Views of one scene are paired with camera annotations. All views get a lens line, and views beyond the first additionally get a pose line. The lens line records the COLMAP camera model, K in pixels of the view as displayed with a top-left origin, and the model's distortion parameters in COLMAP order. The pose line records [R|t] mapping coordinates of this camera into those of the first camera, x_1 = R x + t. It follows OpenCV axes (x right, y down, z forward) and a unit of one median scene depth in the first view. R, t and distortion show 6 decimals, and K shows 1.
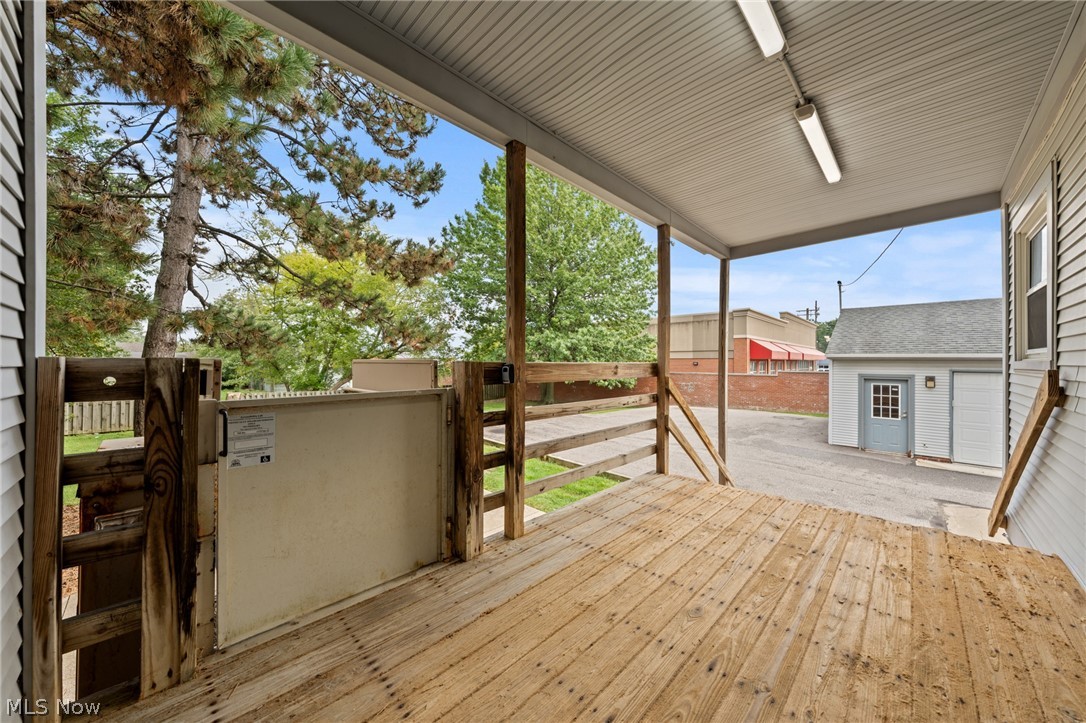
lens RADIAL K [[382.3, 0, 543.0], [0, 382.3, 361.5], [0, 0, 1]] dist [-0.000182, -0.000009]
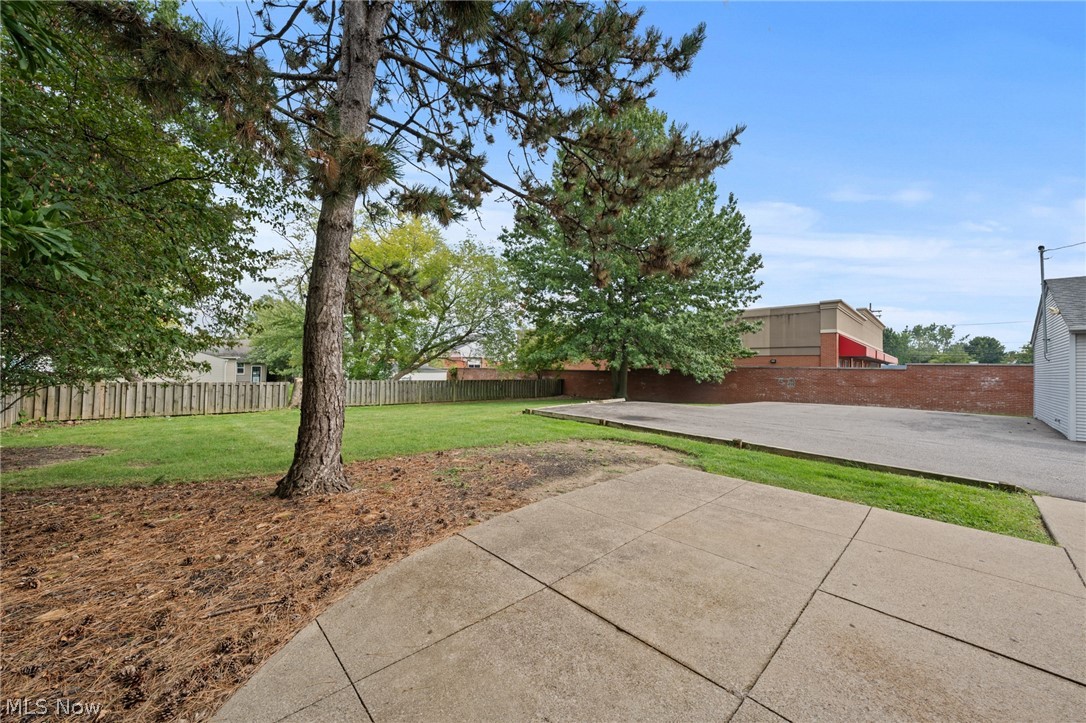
lens RADIAL K [[377.4, 0, 543.0], [0, 377.4, 361.5], [0, 0, 1]] dist [0.000135, 0.000019]
pose [[0.998928, 0.015328, -0.043682, -0.165360], [-0.016024, 0.999750, -0.015608, 0.041946], [0.043432, 0.016291, 0.998924, 0.088138]]
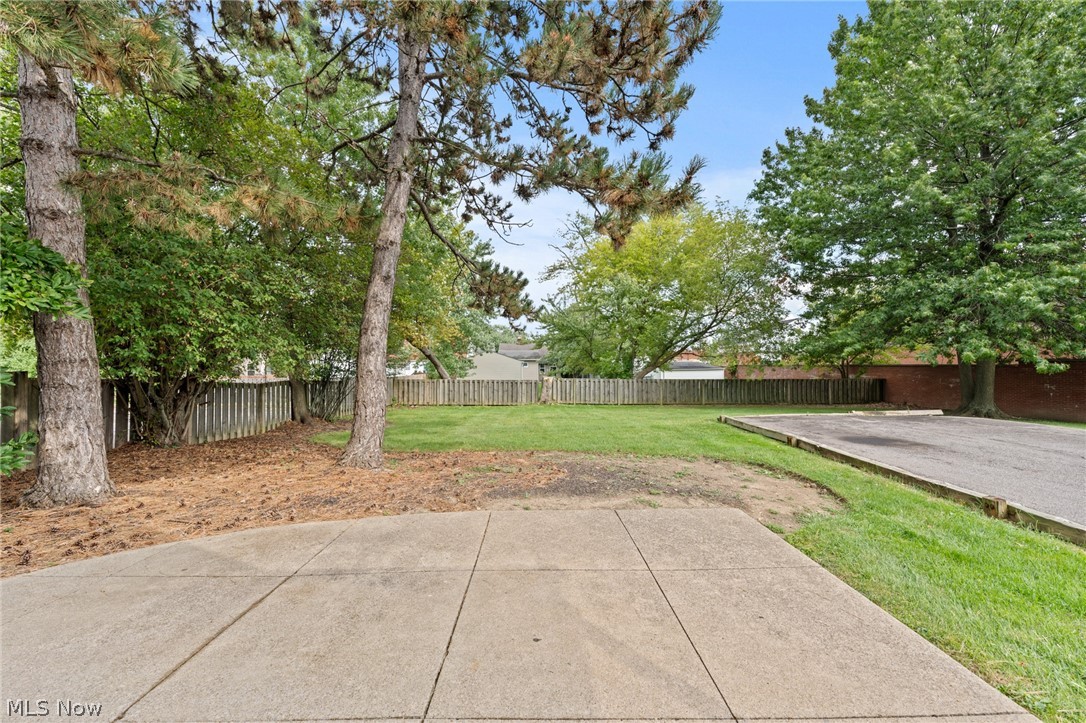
lens RADIAL K [[420.9, 0, 548.8], [0, 420.9, 364.6], [0, 0, 1]] dist [0.003178, 0.000161]
pose [[0.720077, -0.003428, -0.693886, -0.014389], [0.006120, 0.999980, 0.001410, 0.043849], [0.693867, -0.005262, 0.720084, 0.169150]]
